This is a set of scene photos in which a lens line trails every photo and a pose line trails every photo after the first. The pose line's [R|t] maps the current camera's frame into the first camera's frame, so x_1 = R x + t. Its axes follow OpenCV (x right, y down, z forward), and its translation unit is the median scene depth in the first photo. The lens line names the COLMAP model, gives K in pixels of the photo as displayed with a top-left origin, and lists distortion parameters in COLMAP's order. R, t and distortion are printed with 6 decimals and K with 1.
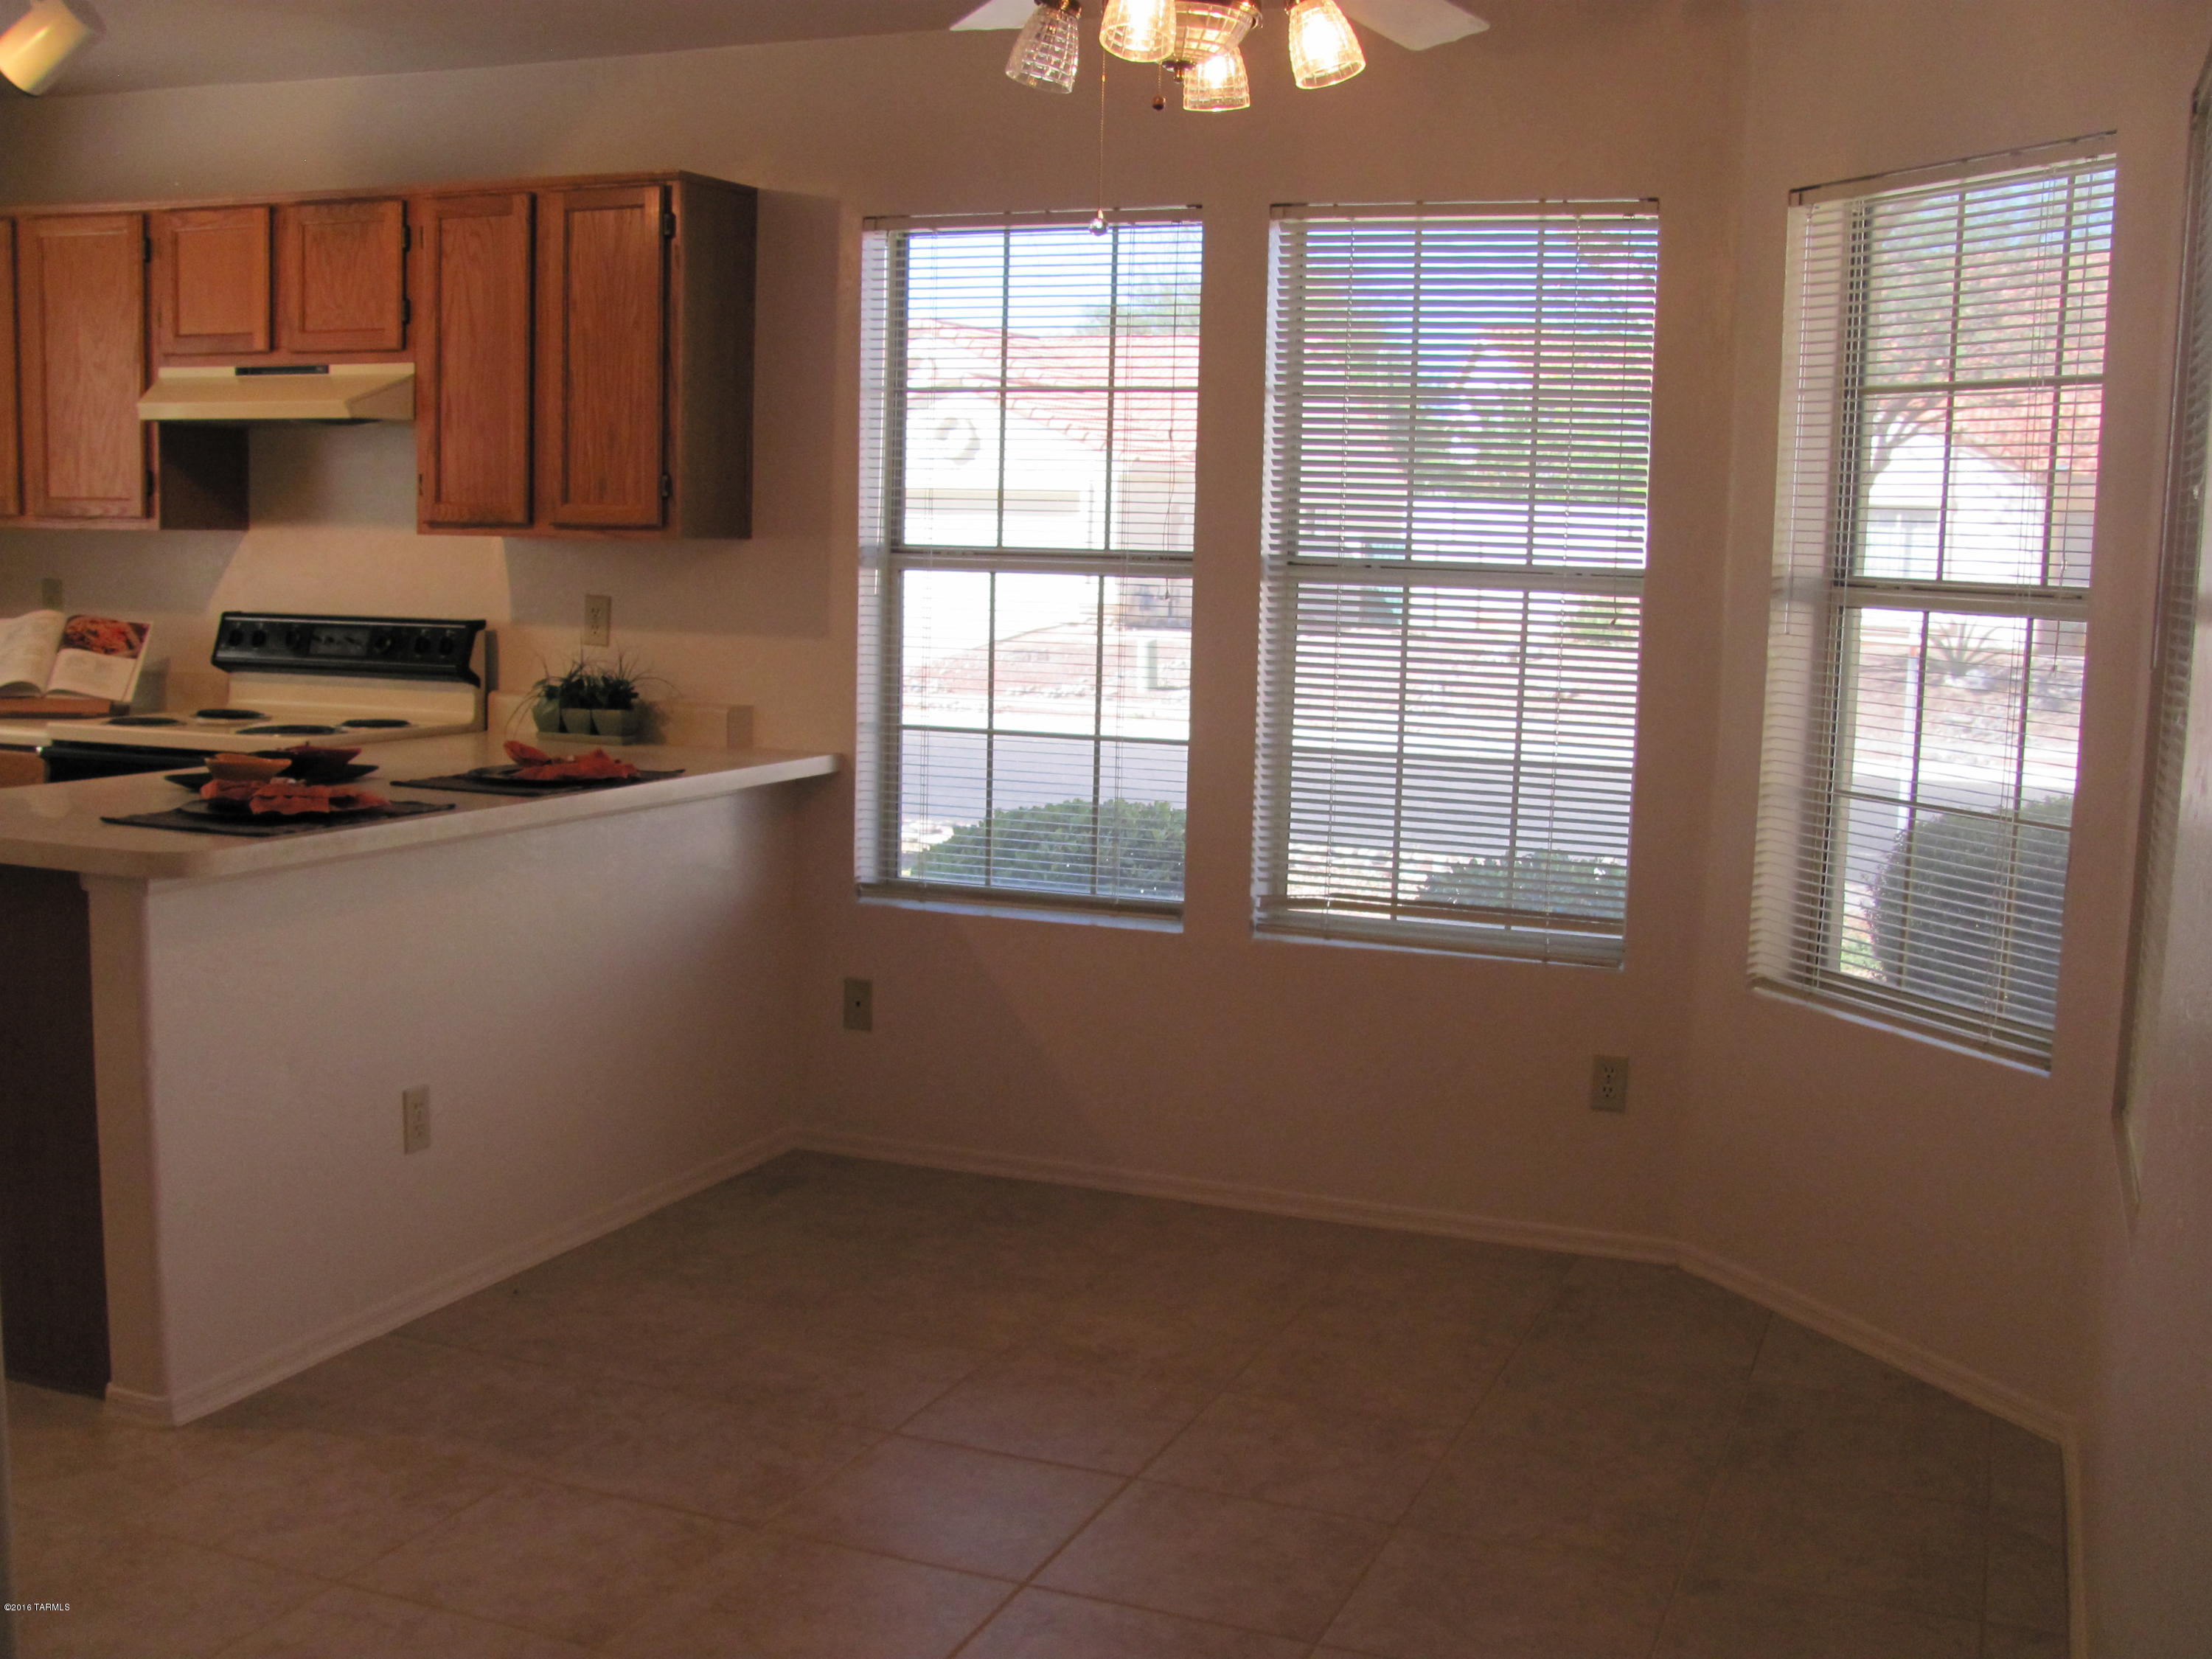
lens RADIAL K [[2314.5, 0, 1117.7], [0, 2314.5, 865.4], [0, 0, 1]] dist [-0.218359, 0.252056]
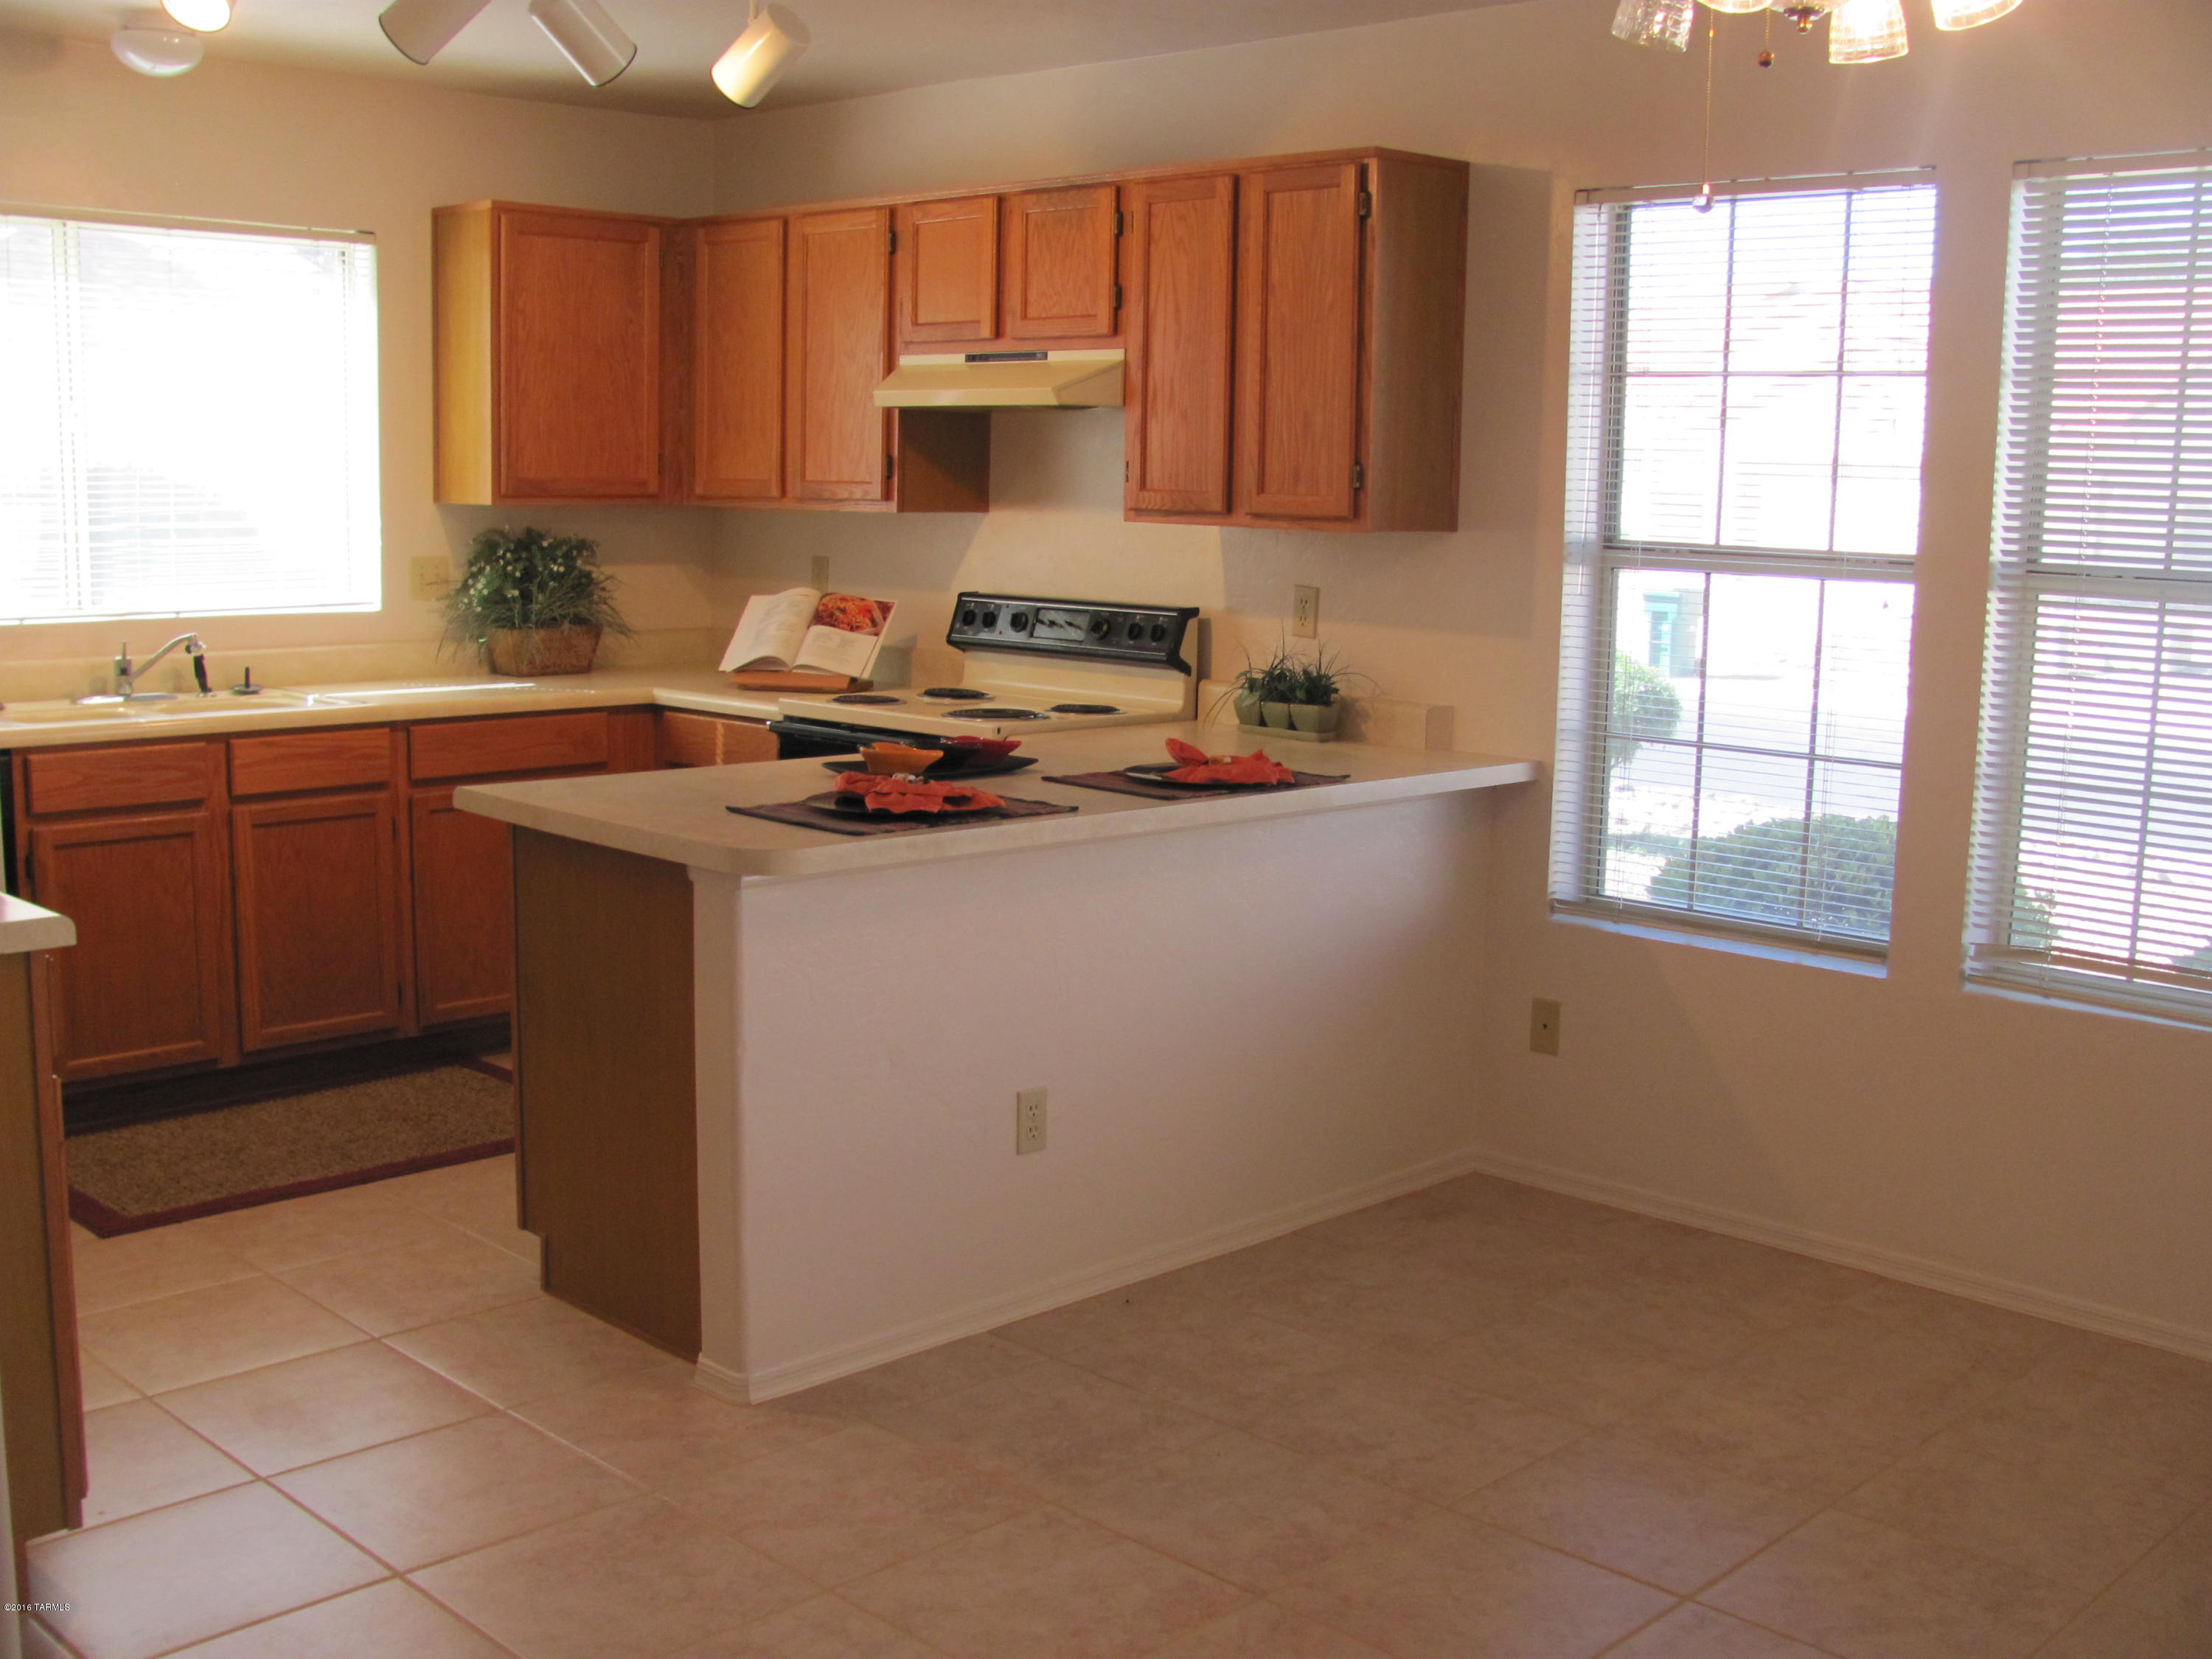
lens RADIAL K [[2314.5, 0, 1117.7], [0, 2314.5, 865.4], [0, 0, 1]] dist [-0.218359, 0.252056]
pose [[0.921669, 0.056262, -0.383876, 0.085871], [-0.049959, 0.998403, 0.026378, -0.022644], [0.384747, -0.005134, 0.923008, 0.067288]]
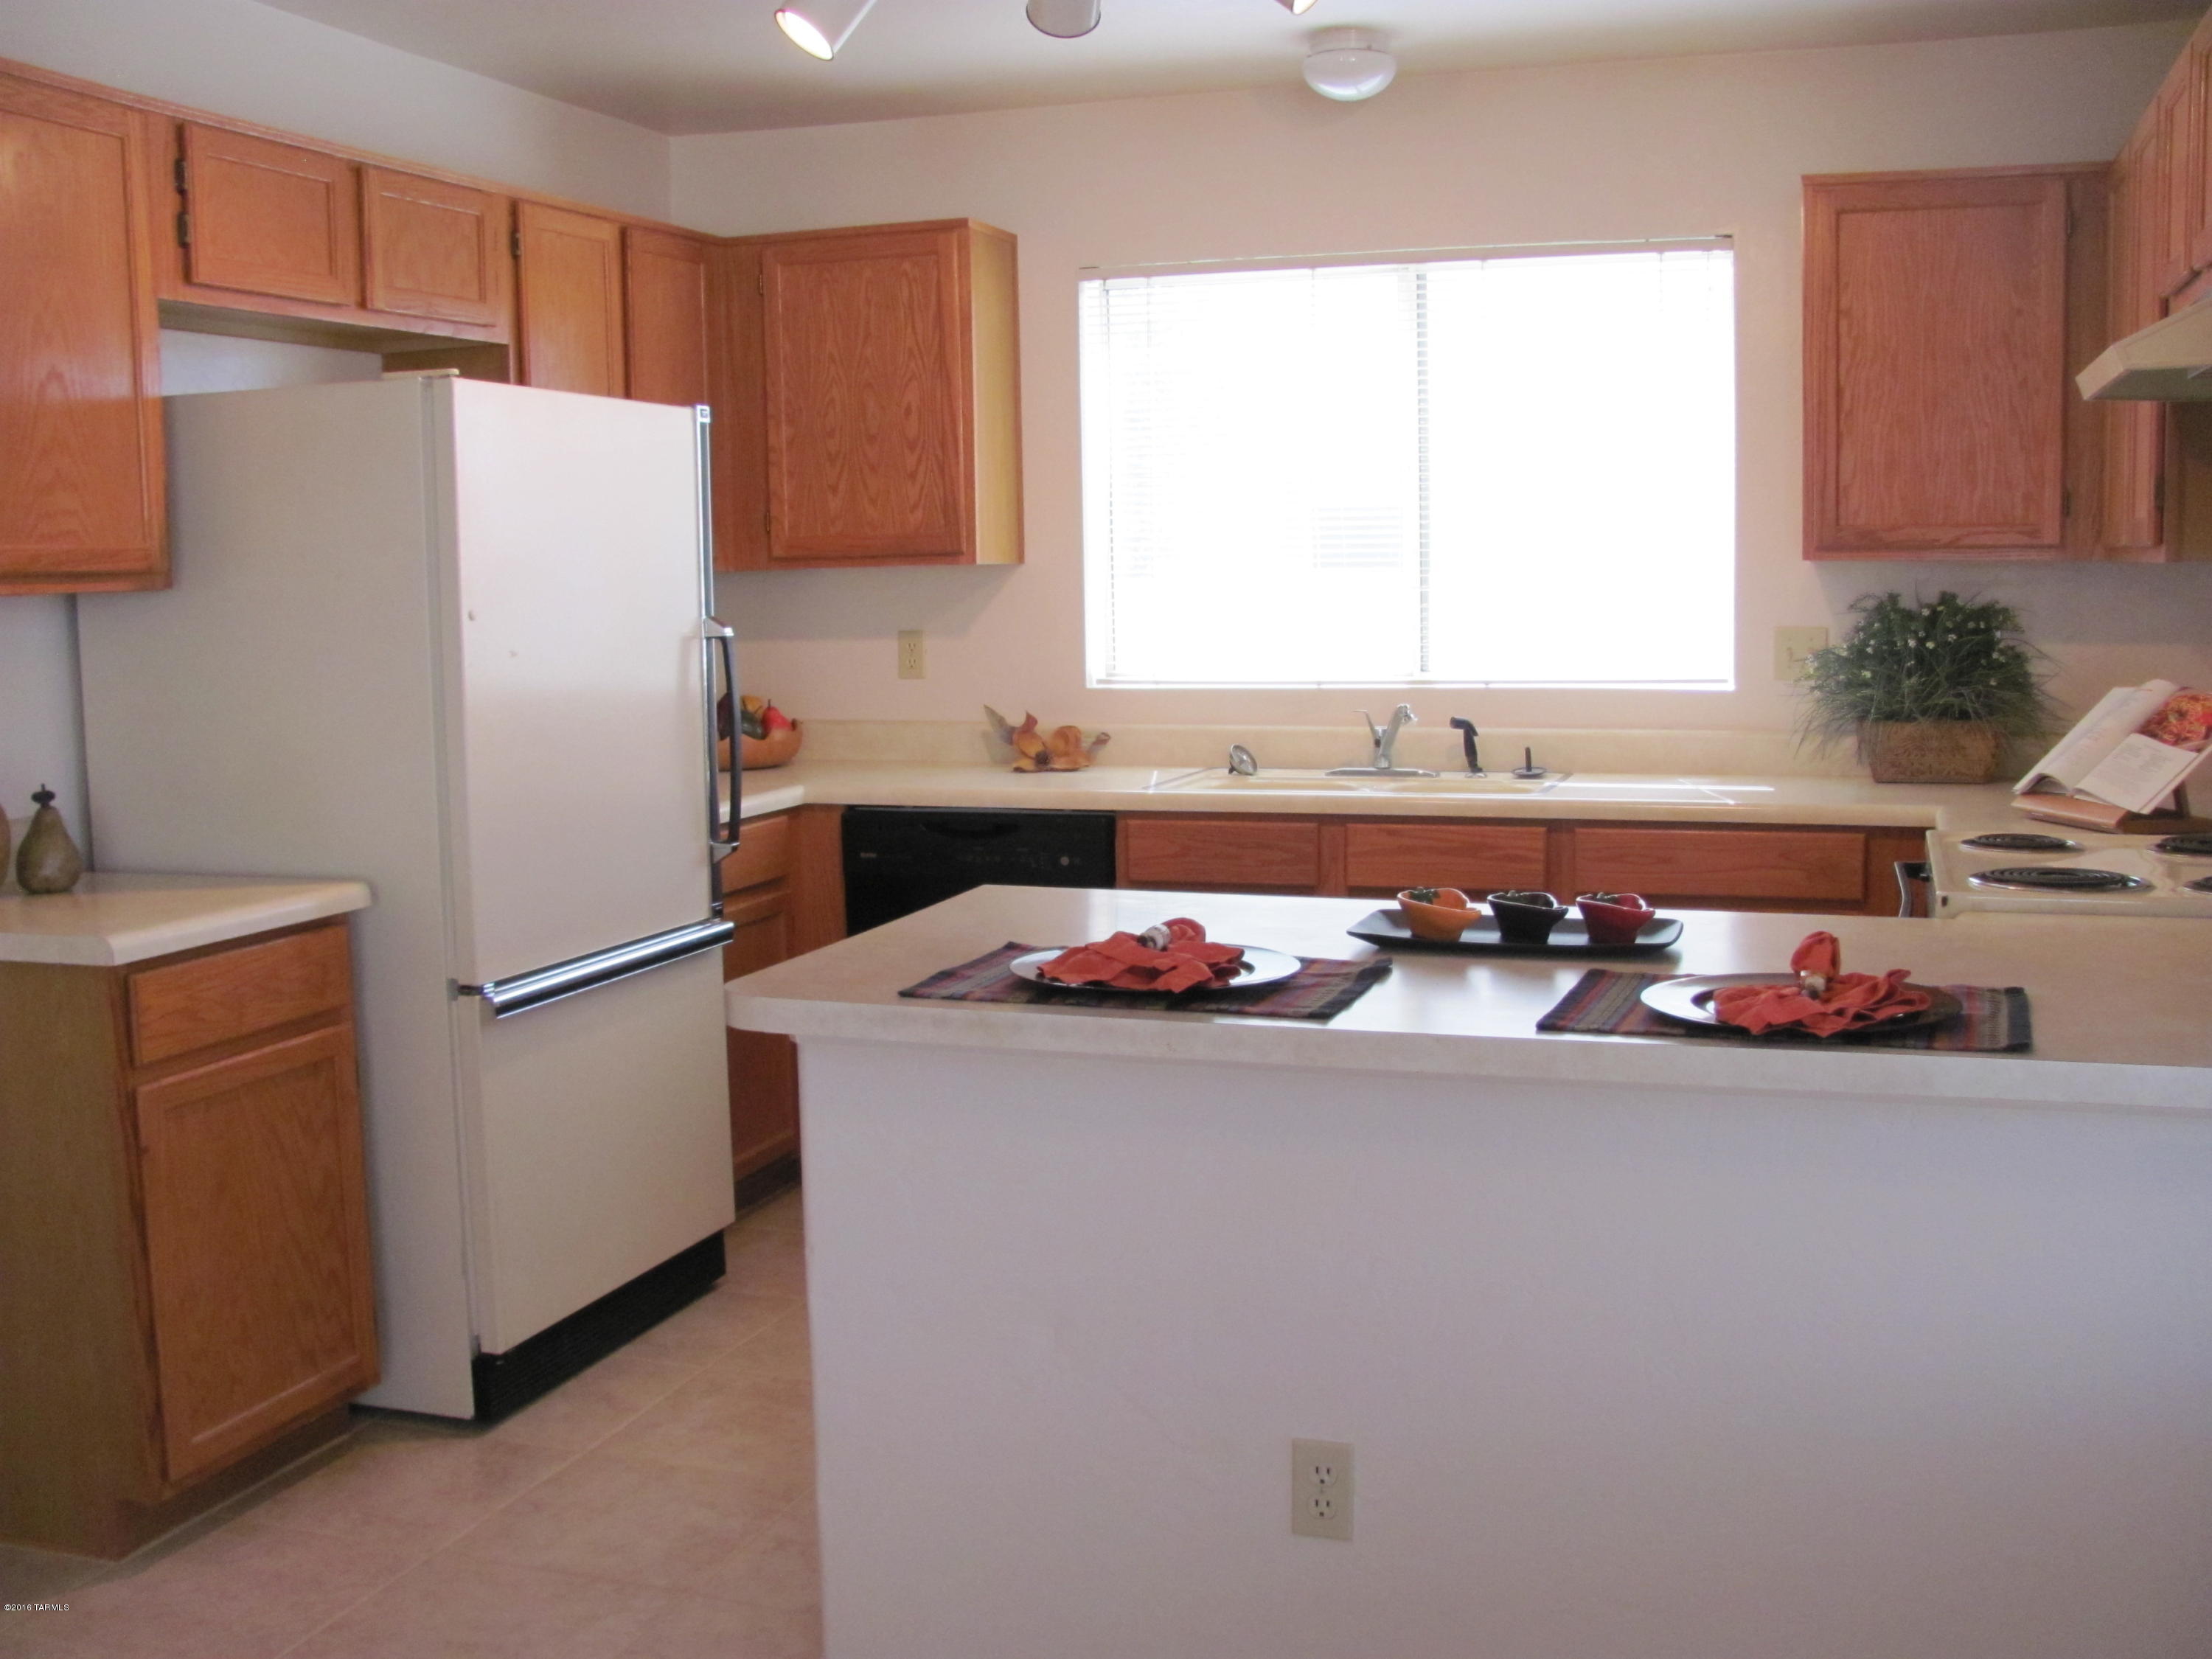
lens RADIAL K [[2314.5, 0, 1117.7], [0, 2314.5, 865.4], [0, 0, 1]] dist [-0.218359, 0.252056]
pose [[0.055652, 0.098952, -0.993535, 0.245469], [-0.118834, 0.988660, 0.091810, -0.091097], [0.991353, 0.112957, 0.066780, 0.708917]]
